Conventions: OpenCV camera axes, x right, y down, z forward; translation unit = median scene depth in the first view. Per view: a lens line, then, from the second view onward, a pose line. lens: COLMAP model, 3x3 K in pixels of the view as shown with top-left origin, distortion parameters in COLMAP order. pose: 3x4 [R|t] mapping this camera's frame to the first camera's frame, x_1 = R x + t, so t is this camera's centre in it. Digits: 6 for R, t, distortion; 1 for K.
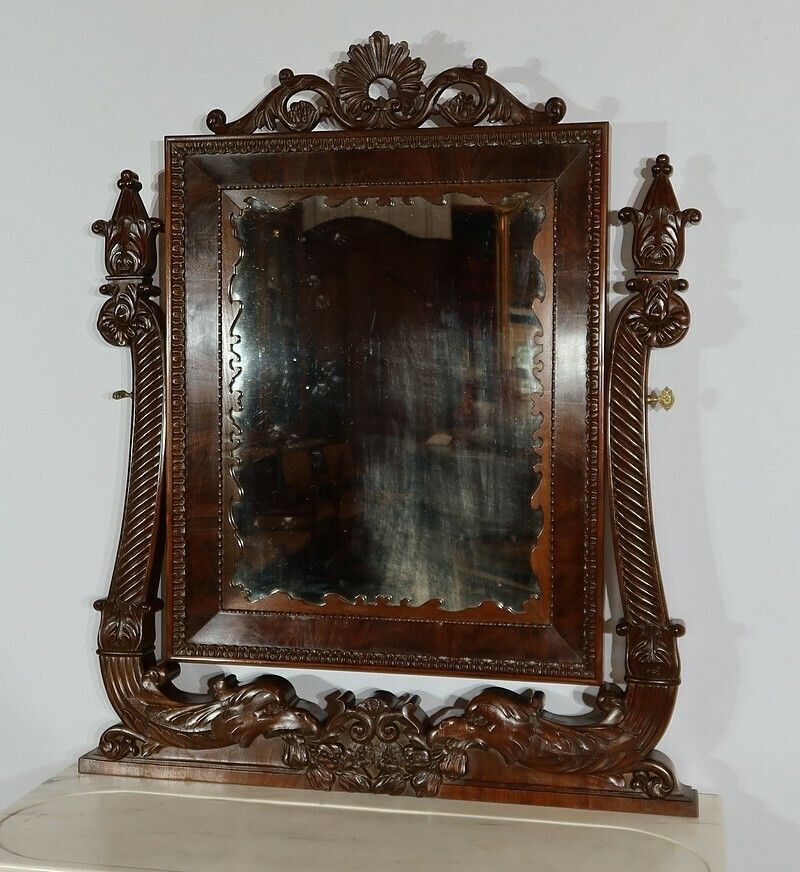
lens RADIAL K [[1423.7, 0, 419.5], [0, 1423.7, 417.9], [0, 0, 1]] dist [0.017387, 0.000000]
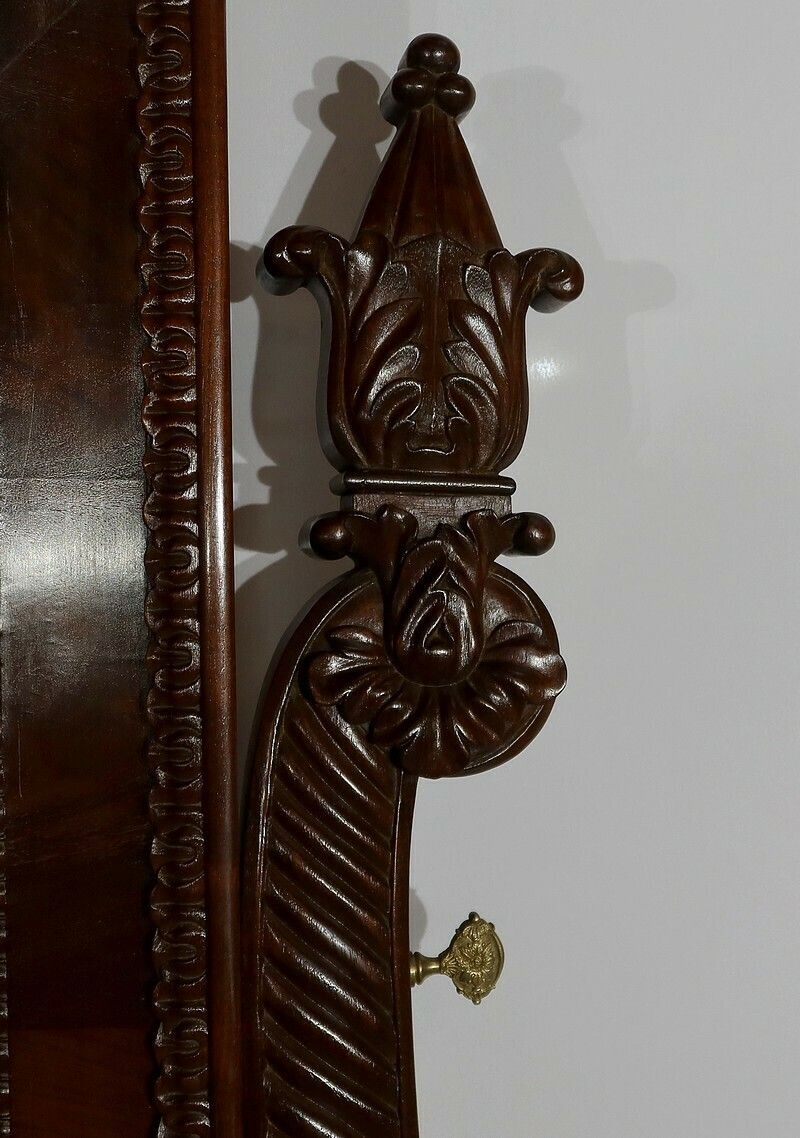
lens RADIAL K [[1268.4, 0, 462.8], [0, 1268.4, 507.5], [0, 0, 1]] dist [-0.026087, 0.000000]
pose [[0.804357, -0.037176, 0.592982, 0.035222], [0.041419, 0.999121, 0.006455, -0.099743], [-0.592701, 0.019369, 0.805190, 0.812859]]
